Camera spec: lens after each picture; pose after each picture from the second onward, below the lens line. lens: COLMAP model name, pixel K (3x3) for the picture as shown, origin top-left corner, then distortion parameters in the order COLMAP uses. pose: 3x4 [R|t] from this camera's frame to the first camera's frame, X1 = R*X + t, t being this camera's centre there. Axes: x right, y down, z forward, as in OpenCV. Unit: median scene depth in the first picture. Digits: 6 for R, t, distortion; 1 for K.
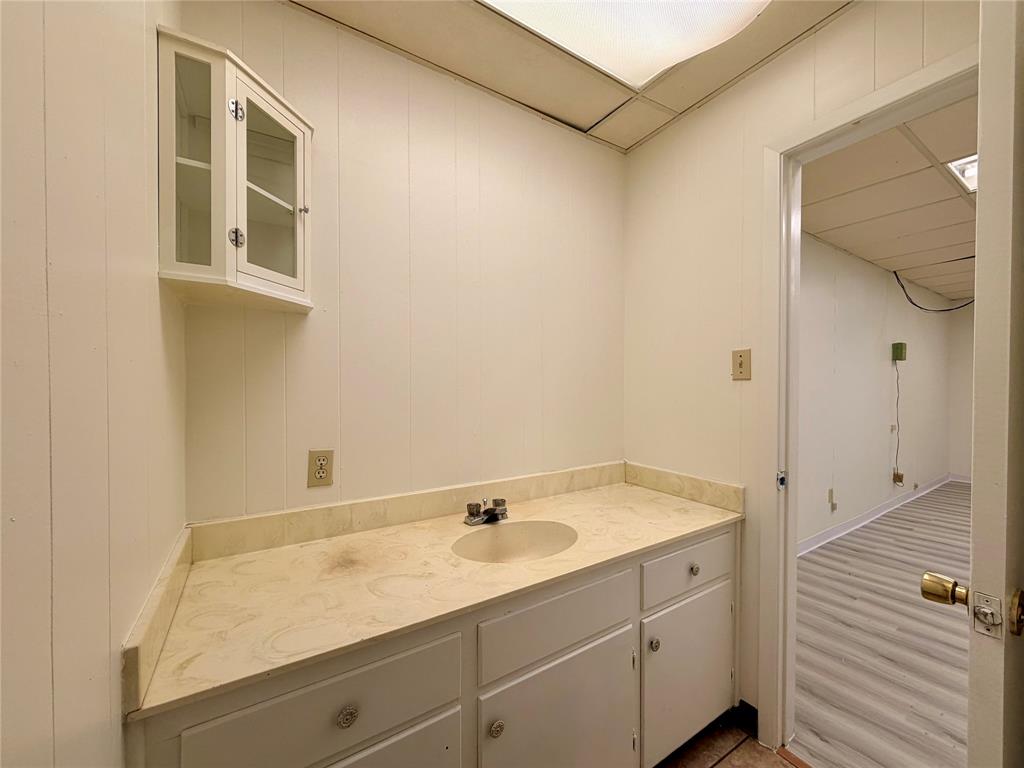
lens RADIAL K [[409.1, 0, 512.0], [0, 409.1, 384.0], [0, 0, 1]] dist [-0.001012, 0.000193]
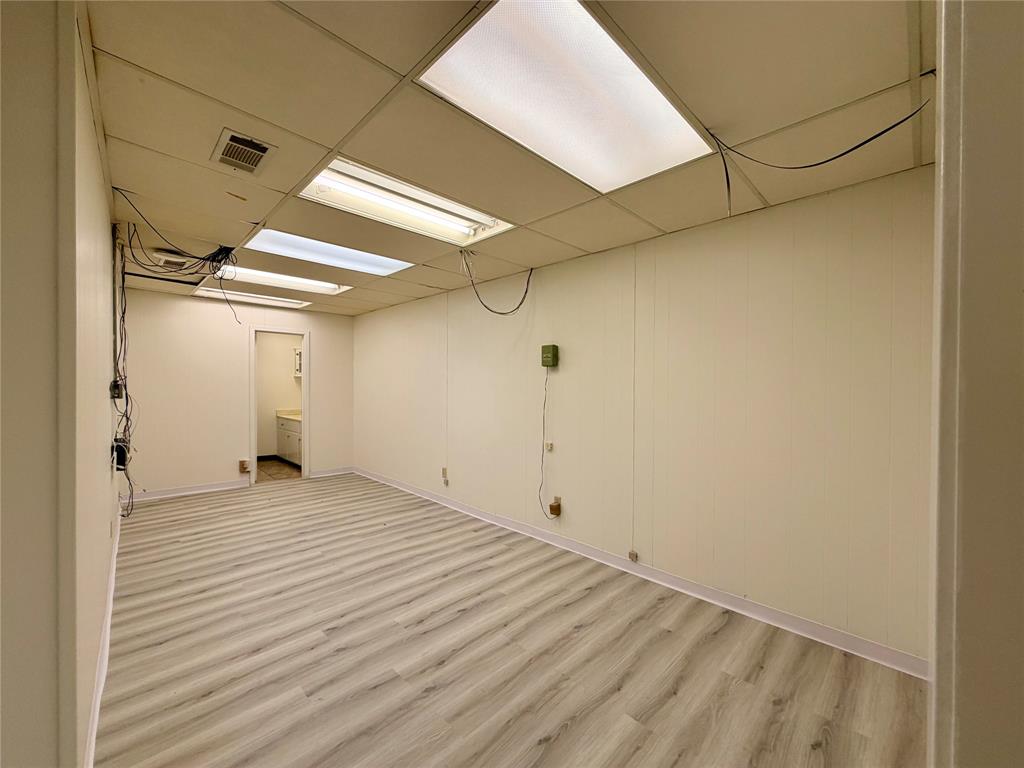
lens RADIAL K [[409.1, 0, 512.0], [0, 409.1, 384.0], [0, 0, 1]] dist [-0.001012, 0.000193]
pose [[0.204477, -0.001139, -0.978871, 2.161491], [-0.016152, 0.999859, -0.004538, -0.019798], [0.978738, 0.016739, 0.204430, 0.936382]]
